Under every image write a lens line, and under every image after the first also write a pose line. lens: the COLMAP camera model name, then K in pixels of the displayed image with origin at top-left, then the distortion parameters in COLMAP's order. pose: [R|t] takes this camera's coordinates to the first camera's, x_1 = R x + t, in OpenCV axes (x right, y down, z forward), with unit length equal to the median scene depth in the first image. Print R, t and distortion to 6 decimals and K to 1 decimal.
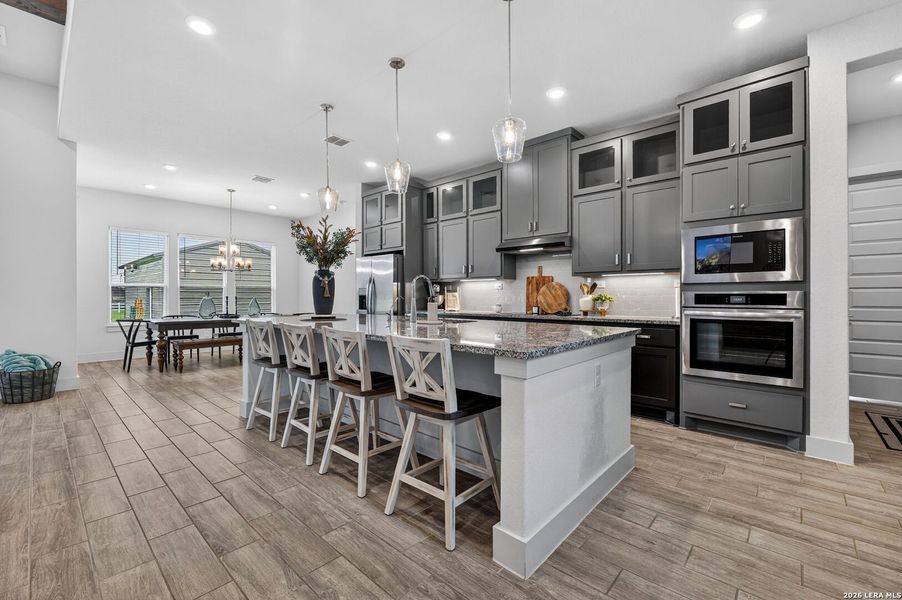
lens RADIAL K [[371.6, 0, 448.1], [0, 371.6, 294.9], [0, 0, 1]] dist [-0.001699, 0.000414]
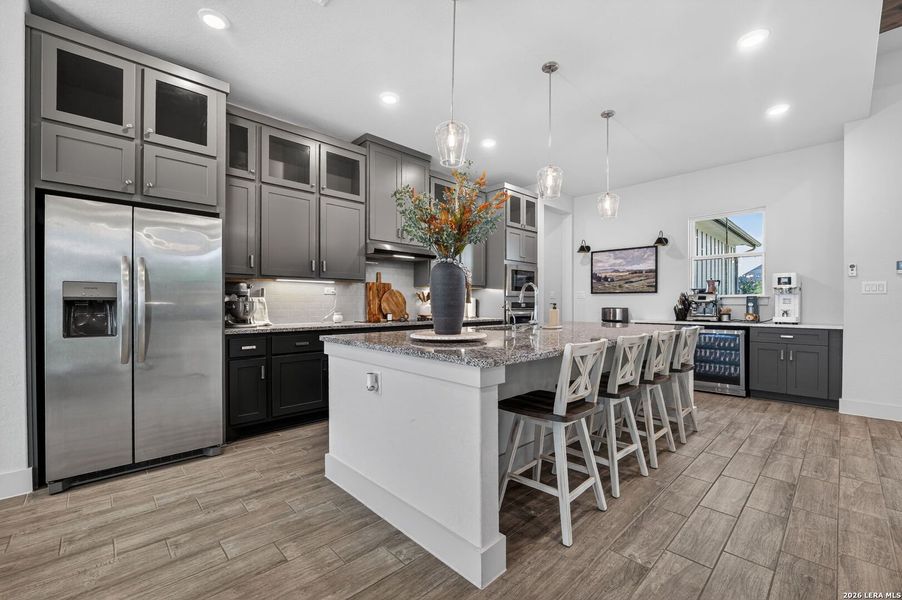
lens RADIAL K [[403.0, 0, 424.9], [0, 403.0, 307.2], [0, 0, 1]] dist [-0.001054, 0.000025]
pose [[0.069521, -0.006809, 0.997557, -0.962665], [-0.003114, 0.999970, 0.007043, 0.007061], [-0.997576, -0.003596, 0.069497, 0.988527]]
